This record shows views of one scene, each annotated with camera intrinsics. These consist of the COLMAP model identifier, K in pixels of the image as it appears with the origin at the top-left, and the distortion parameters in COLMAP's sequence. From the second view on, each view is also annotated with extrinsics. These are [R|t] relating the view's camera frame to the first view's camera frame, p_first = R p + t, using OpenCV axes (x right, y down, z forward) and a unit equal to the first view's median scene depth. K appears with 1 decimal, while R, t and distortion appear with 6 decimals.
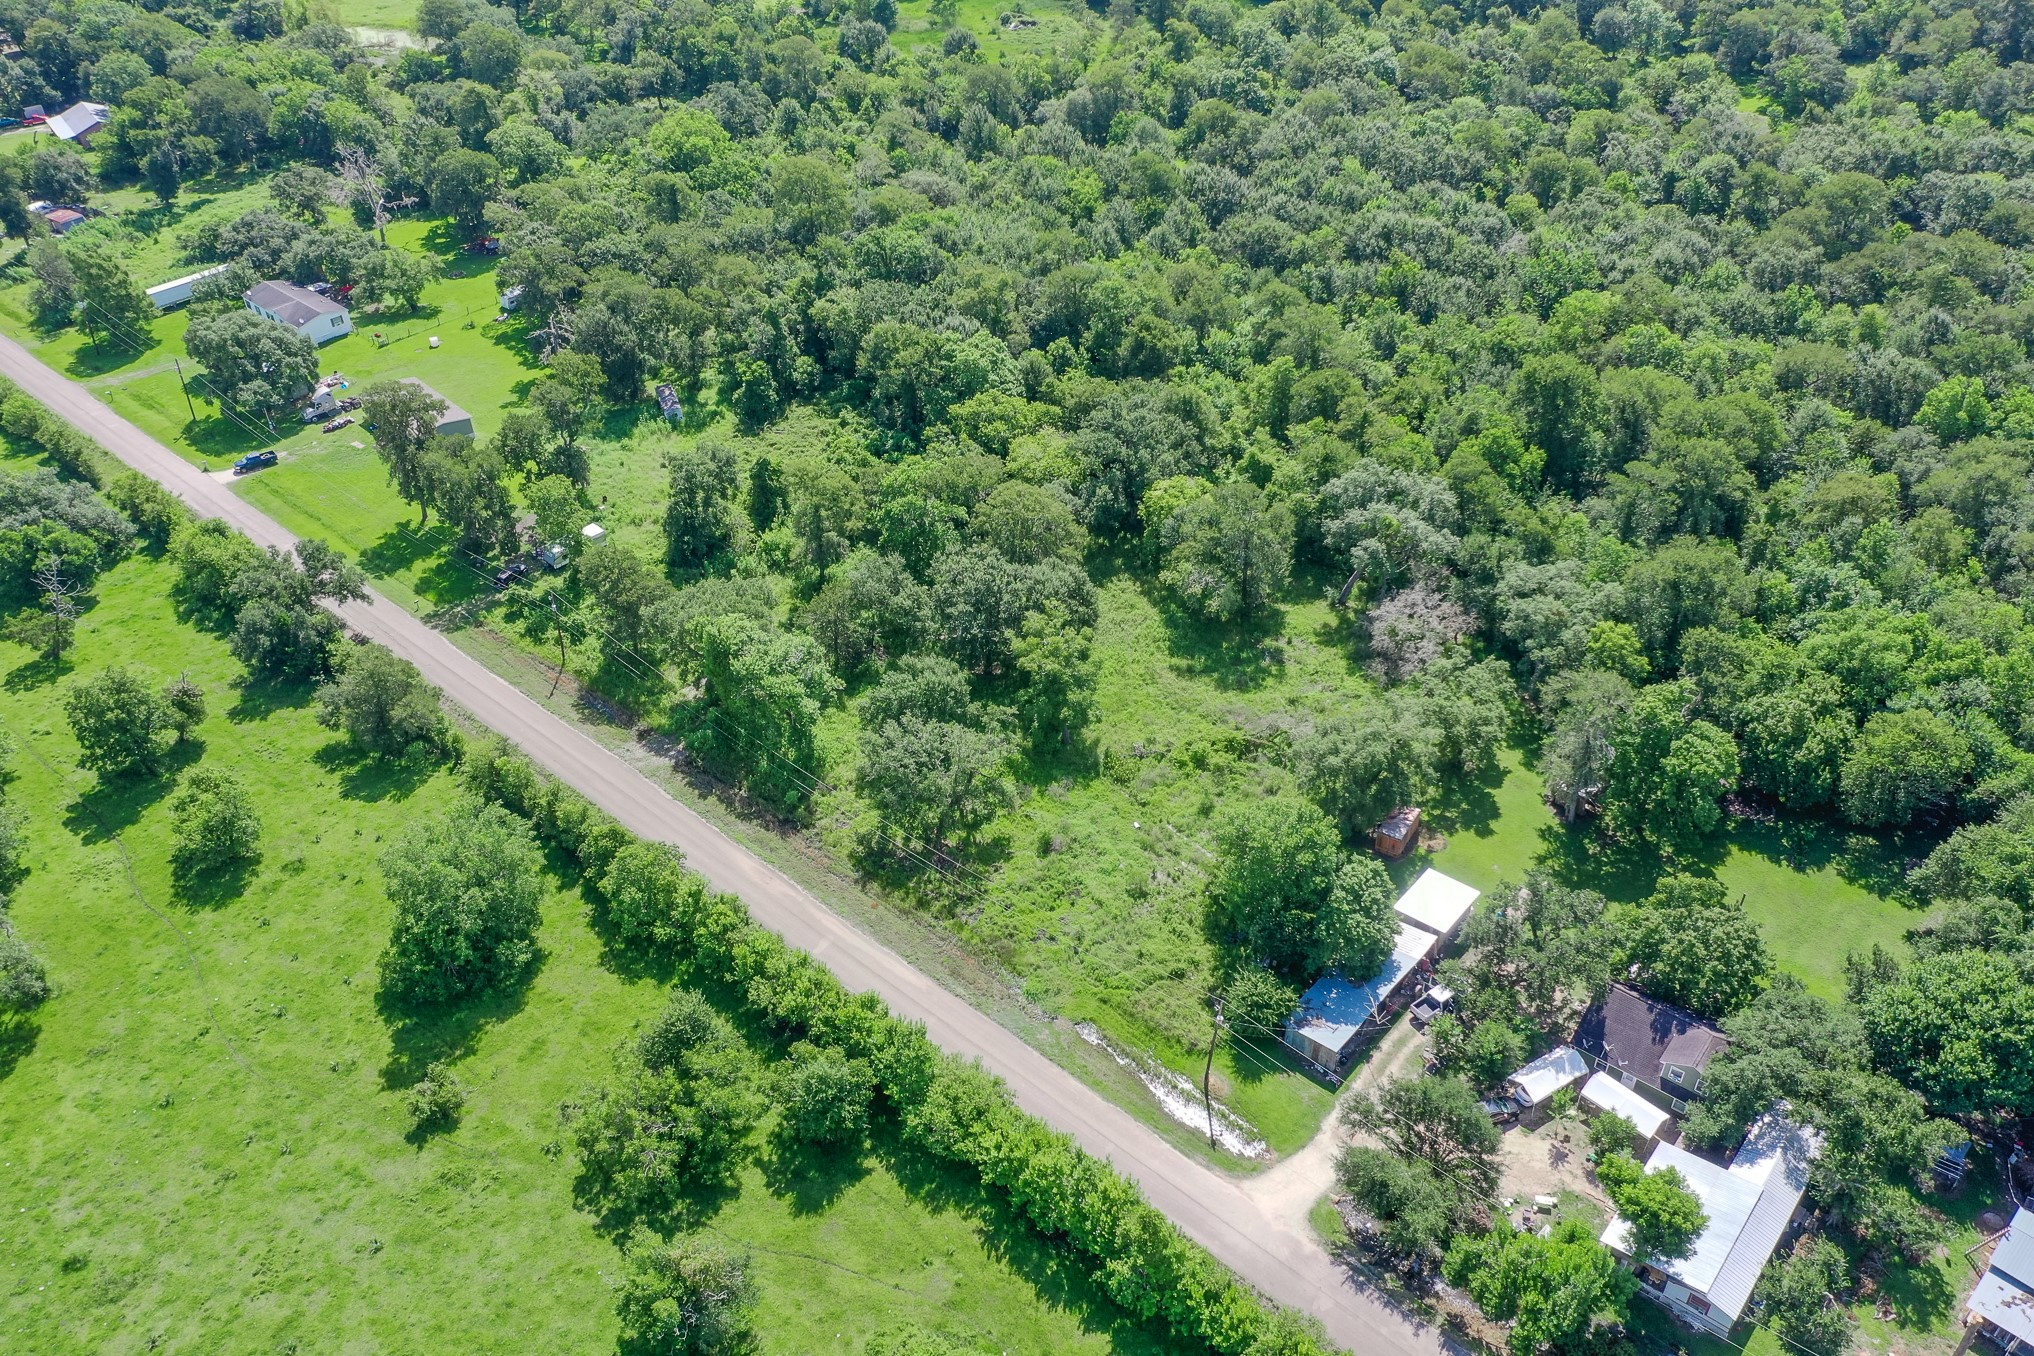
lens RADIAL K [[1606.0, 0, 1017.0], [0, 1606.0, 678.0], [0, 0, 1]] dist [0.008923, 0.001142]
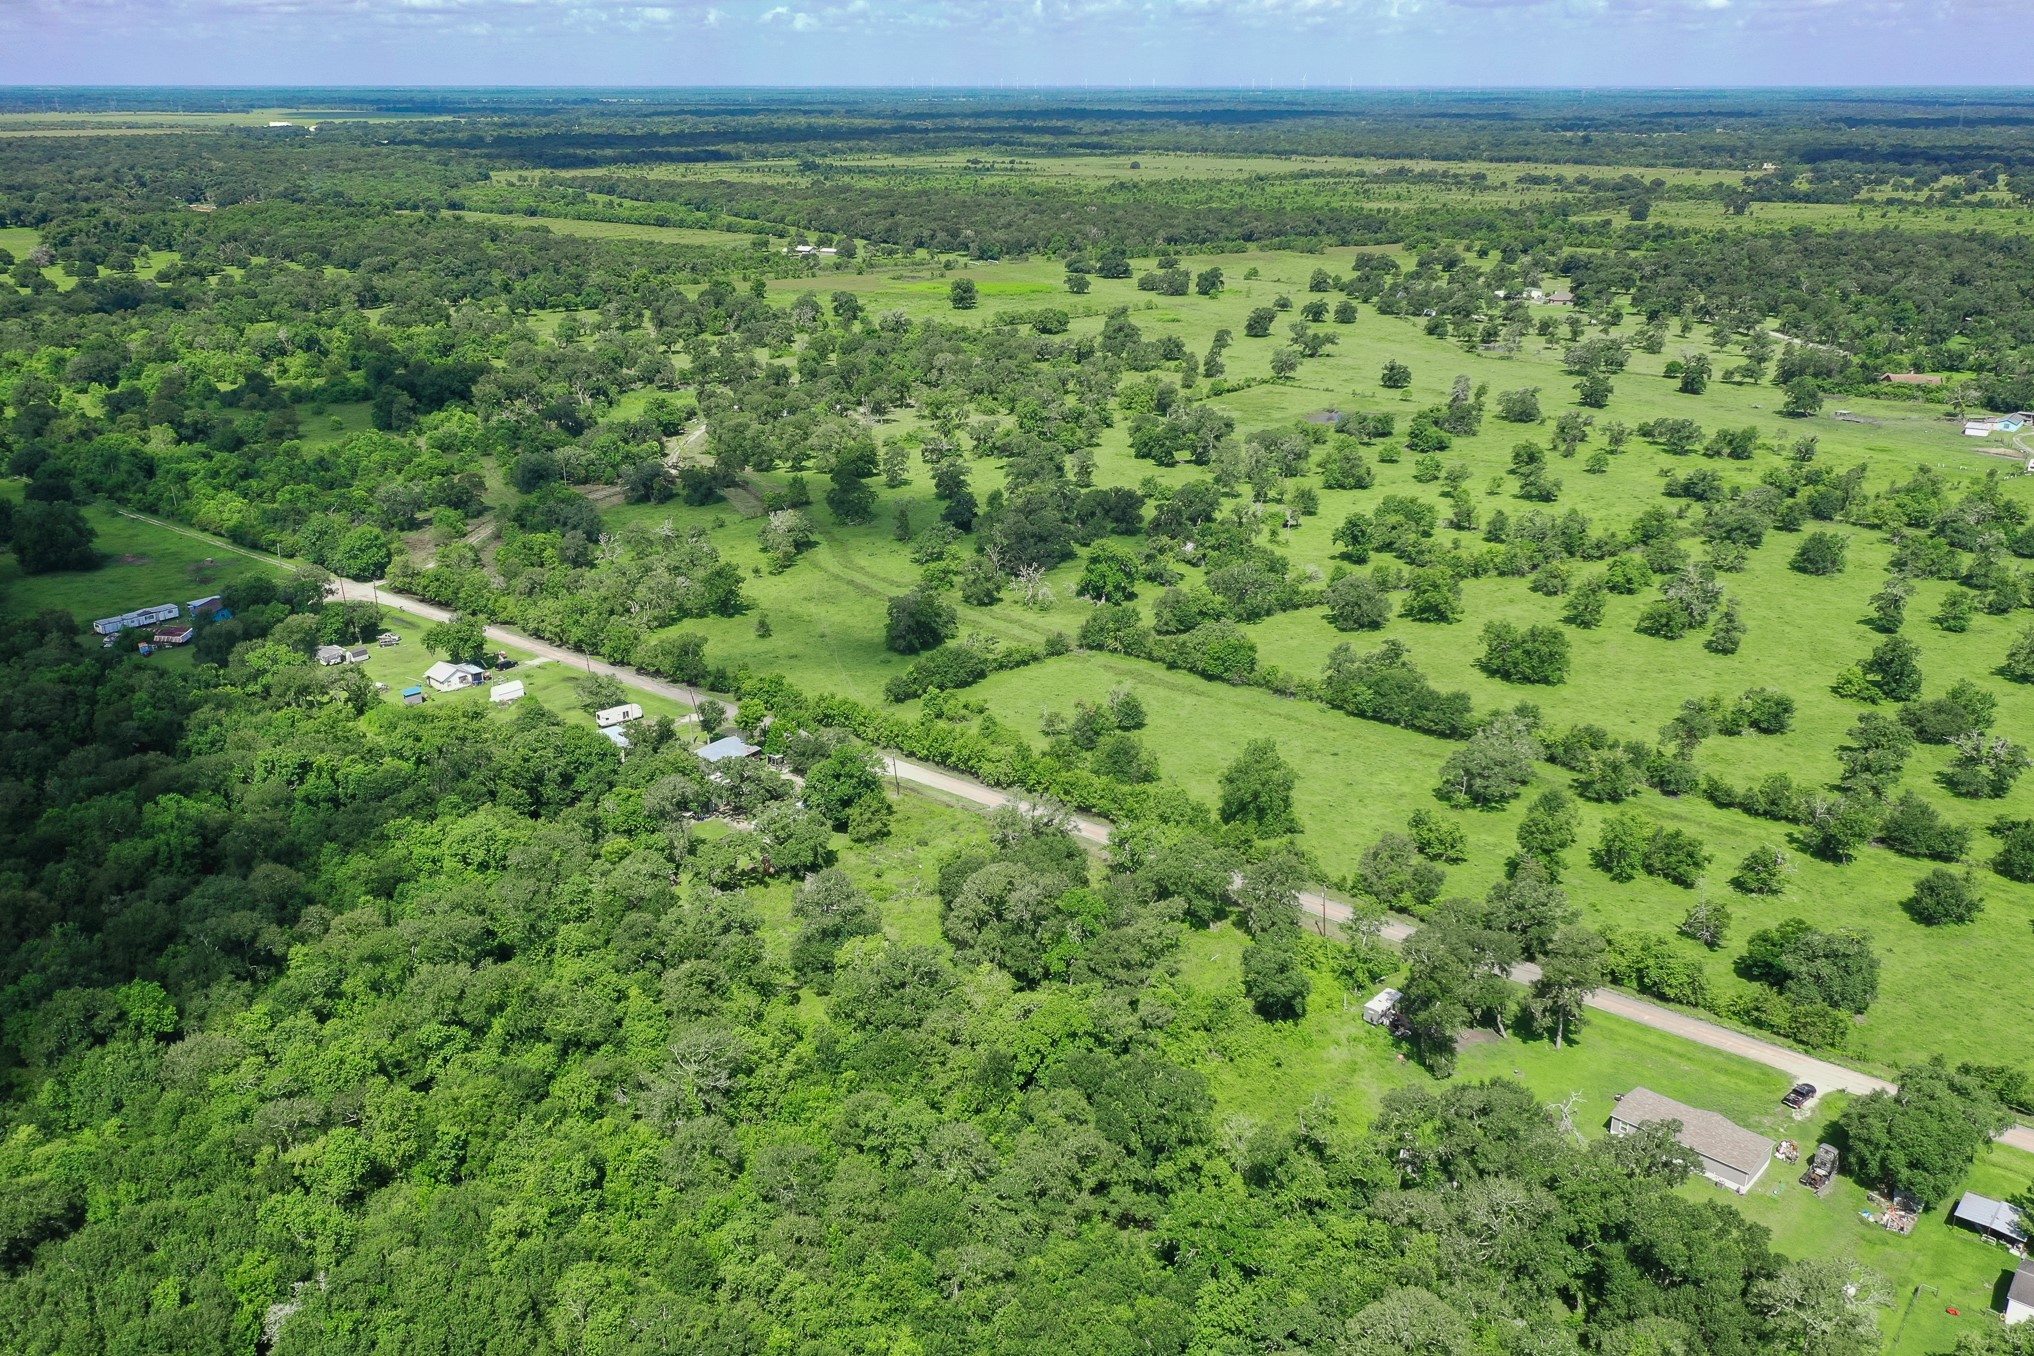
lens RADIAL K [[1656.1, 0, 1017.0], [0, 1656.1, 678.0], [0, 0, 1]] dist [0.008894, -0.004808]
pose [[-0.997899, 0.044399, -0.047189, 0.039441], [-0.015814, 0.539374, 0.841918, -1.348556], [0.062833, 0.840895, -0.537538, 1.581820]]
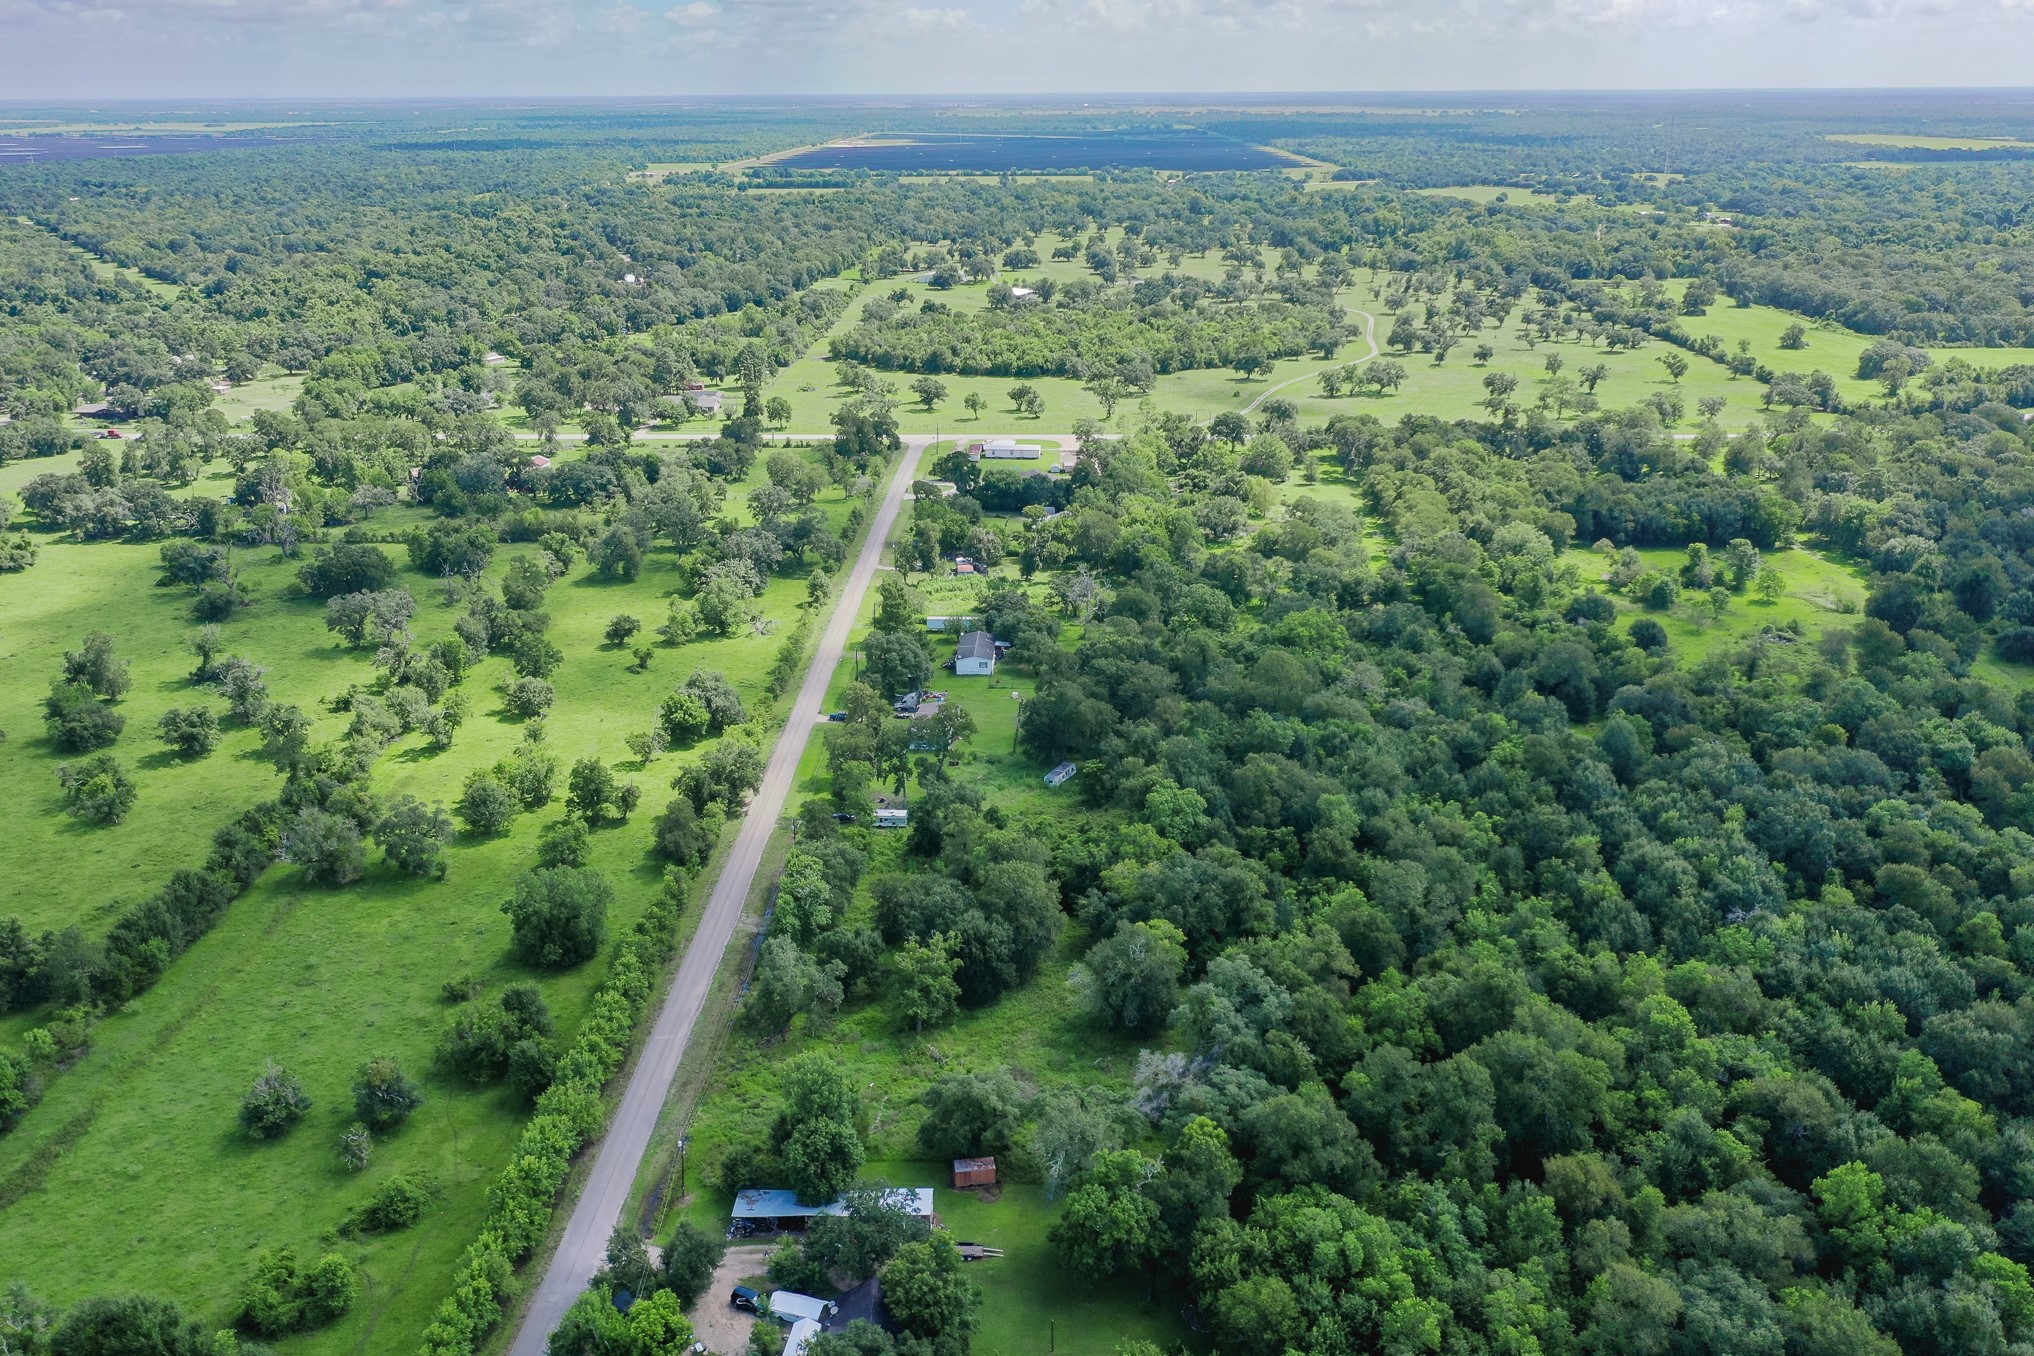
lens RADIAL K [[1656.3, 0, 1017.0], [0, 1656.3, 678.0], [0, 0, 1]] dist [0.006626, -0.001014]
pose [[0.650497, 0.278422, -0.706636, 0.933354], [-0.470361, 0.878177, -0.086981, -0.131689], [0.596334, 0.388955, 0.702210, -0.052407]]
